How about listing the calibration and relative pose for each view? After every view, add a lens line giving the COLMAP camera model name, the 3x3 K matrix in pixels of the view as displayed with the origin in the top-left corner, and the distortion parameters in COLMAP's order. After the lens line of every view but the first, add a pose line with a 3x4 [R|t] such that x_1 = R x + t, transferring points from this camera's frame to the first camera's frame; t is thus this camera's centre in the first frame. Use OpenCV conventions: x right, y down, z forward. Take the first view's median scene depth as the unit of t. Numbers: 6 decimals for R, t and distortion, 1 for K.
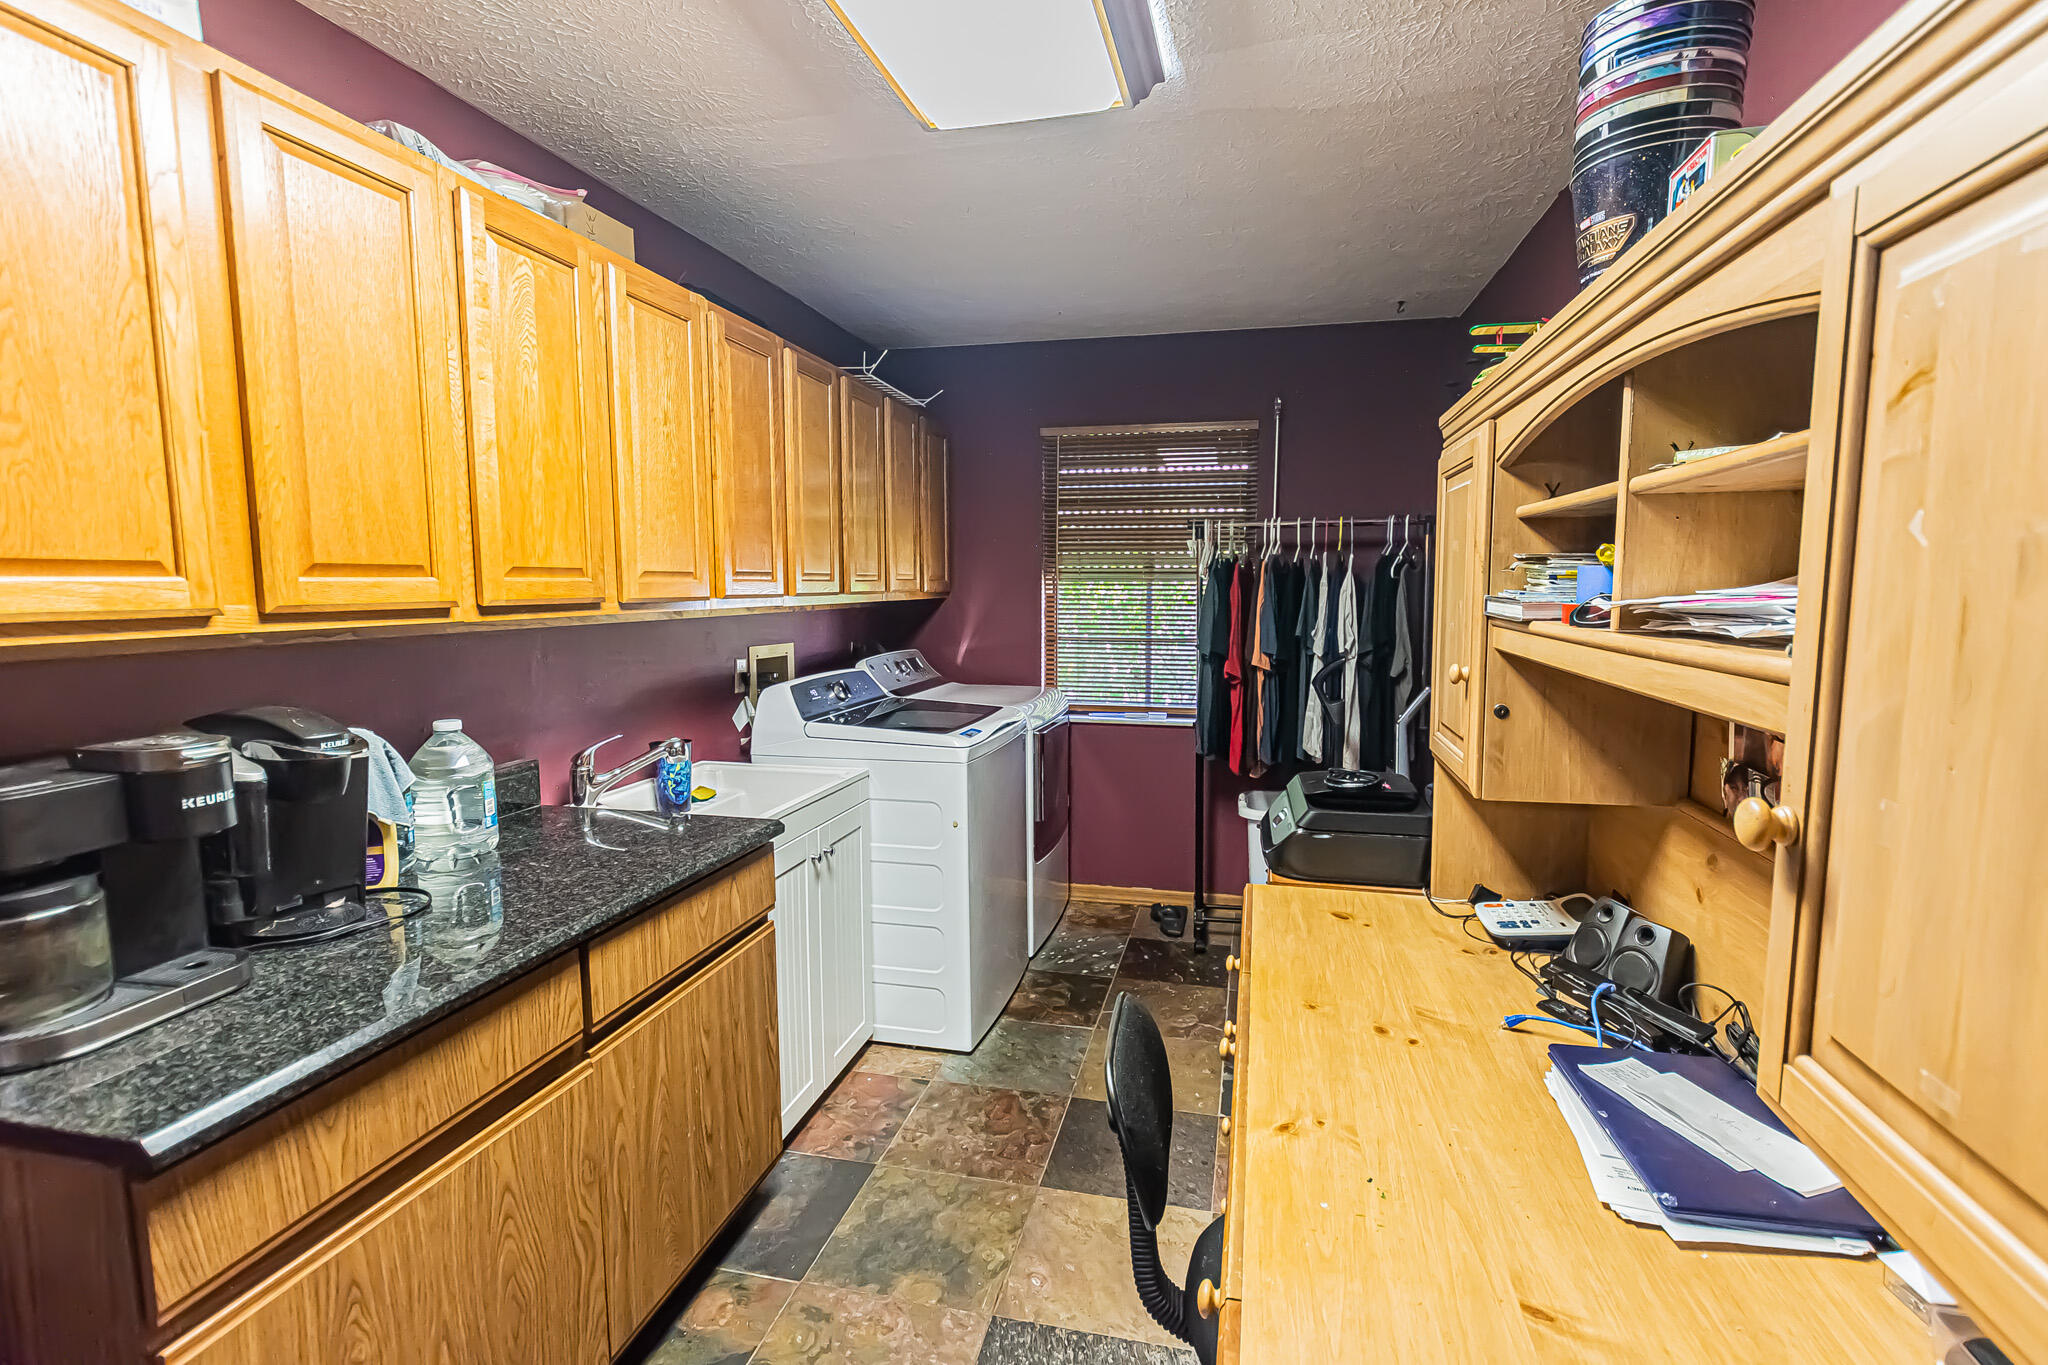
lens RADIAL K [[895.3, 0, 1037.5], [0, 895.3, 686.0], [0, 0, 1]] dist [-0.001618, -0.000740]
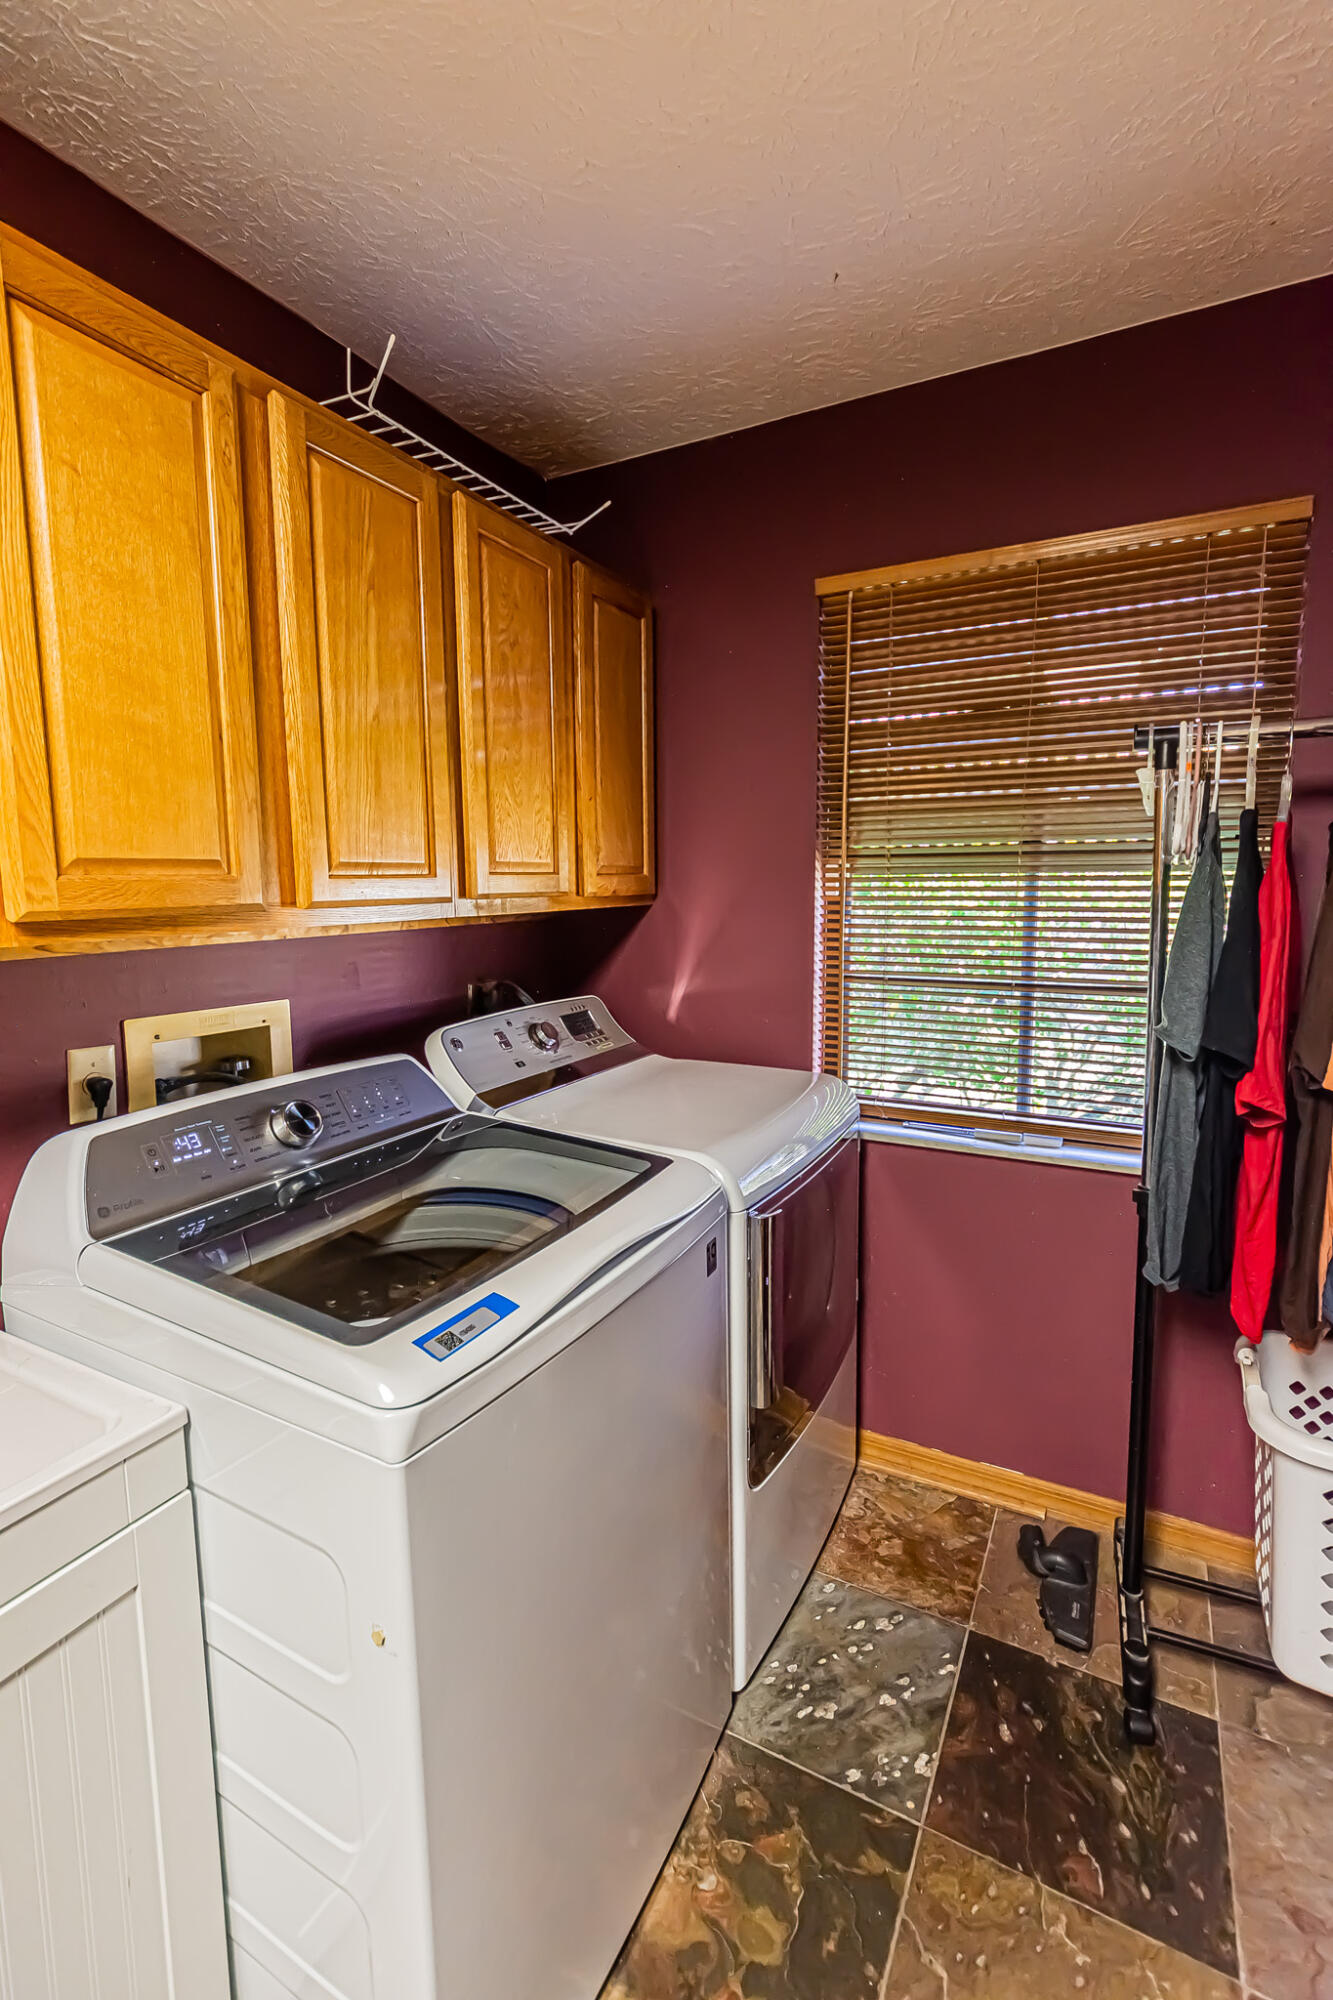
lens RADIAL K [[874.3, 0, 669.3], [0, 874.3, 990.4], [0, 0, 1]] dist [-0.001618, -0.000740]
pose [[0.966484, 0.022588, -0.255733, 0.057155], [-0.018828, 0.999676, 0.017140, -0.056963], [0.256037, -0.011751, 0.966596, 0.494080]]
